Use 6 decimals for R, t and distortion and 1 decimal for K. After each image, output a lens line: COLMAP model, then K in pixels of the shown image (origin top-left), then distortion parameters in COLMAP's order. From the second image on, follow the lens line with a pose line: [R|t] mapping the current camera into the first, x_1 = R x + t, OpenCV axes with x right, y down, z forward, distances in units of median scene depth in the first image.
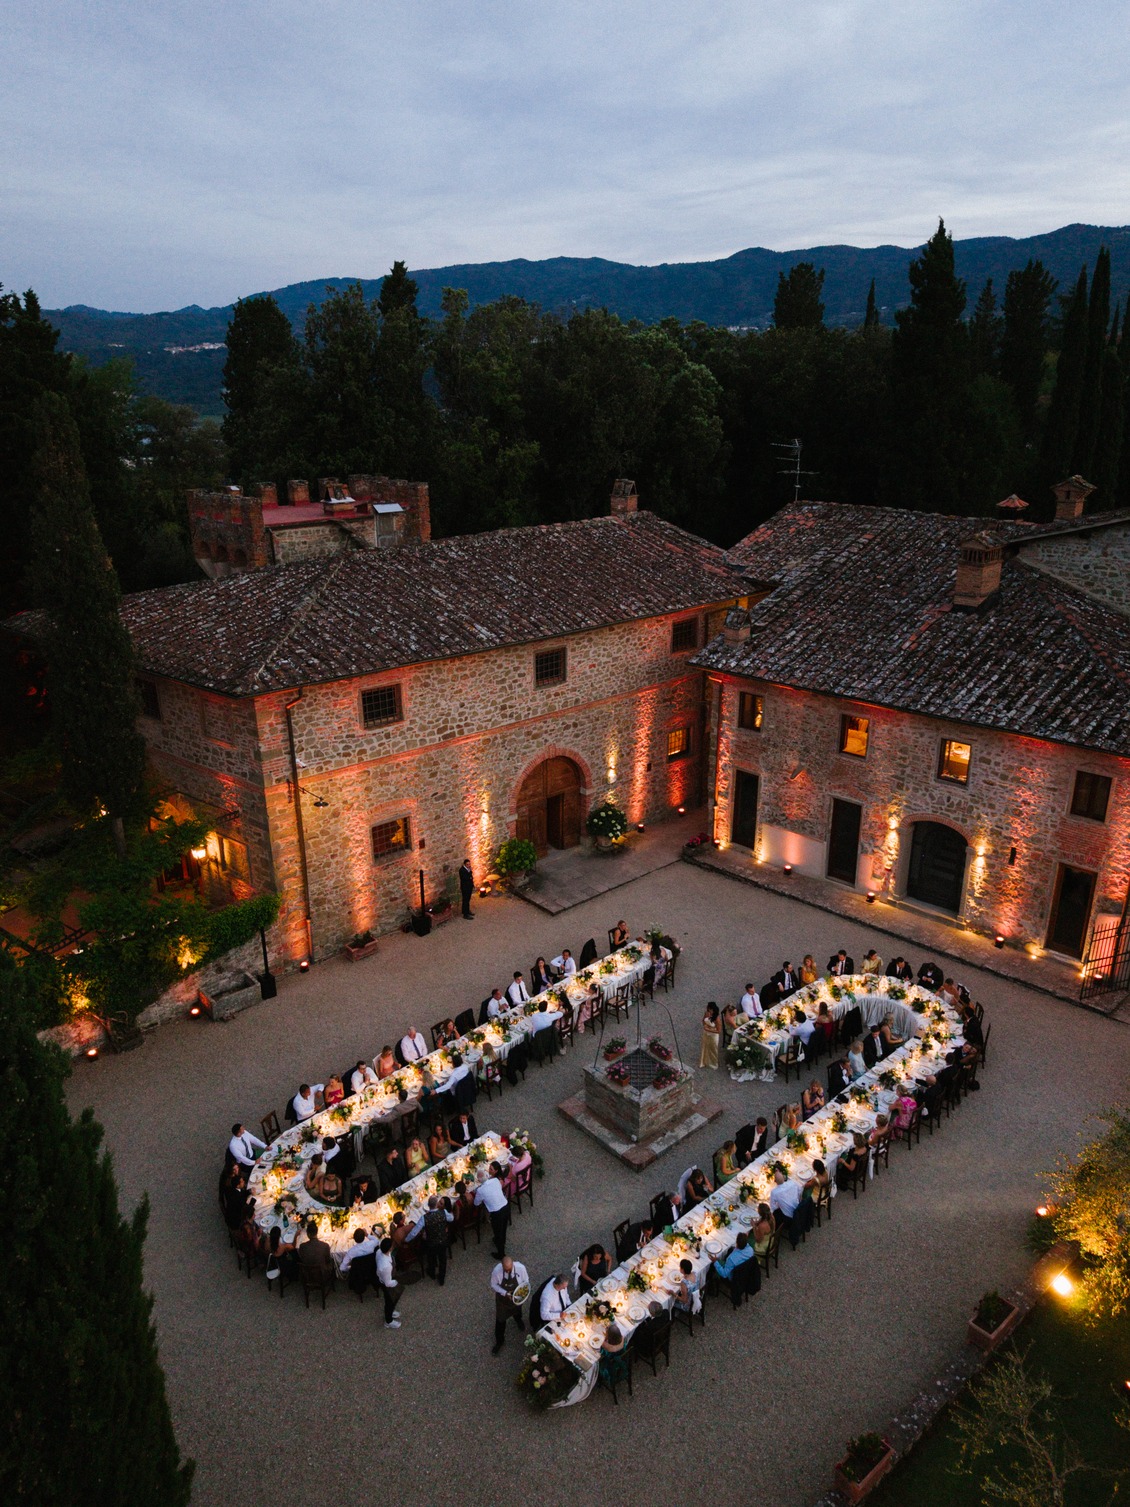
lens RADIAL K [[1014.3, 0, 565.3], [0, 1014.3, 699.9], [0, 0, 1]] dist [-0.002092, -0.001707]
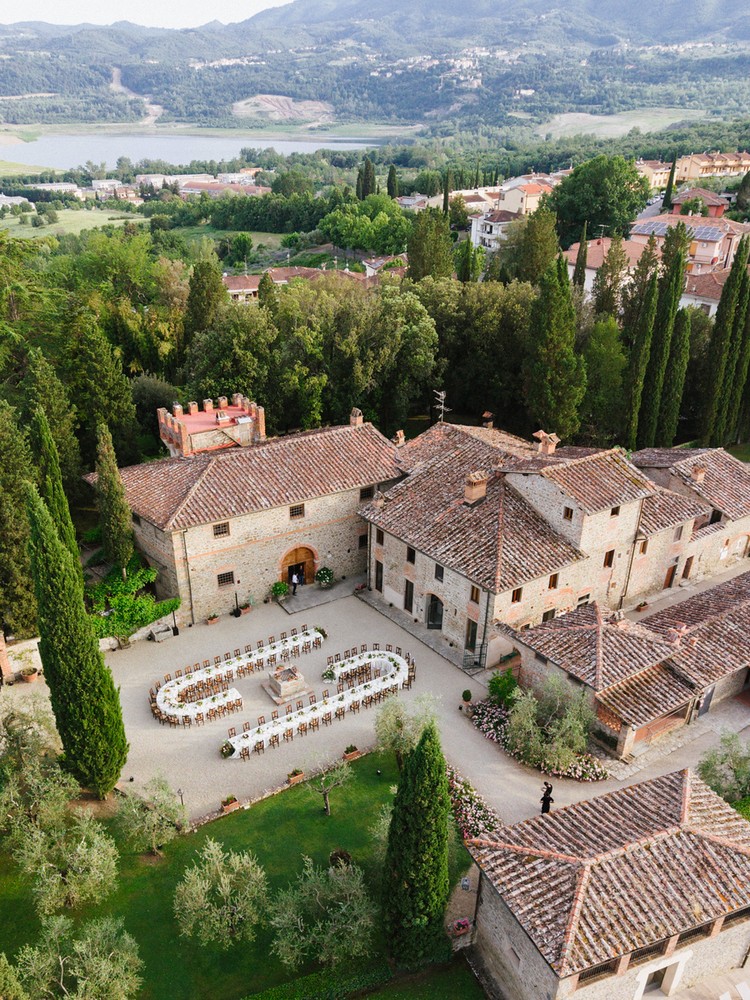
lens RADIAL K [[808.0, 0, 320.1], [0, 808.0, 500.8], [0, 0, 1]] dist [-0.002948, -0.002186]
pose [[0.979904, 0.074502, -0.185035, 0.401918], [-0.050809, 0.990258, 0.129645, -0.317582], [0.192891, -0.117638, 0.974143, -0.858536]]
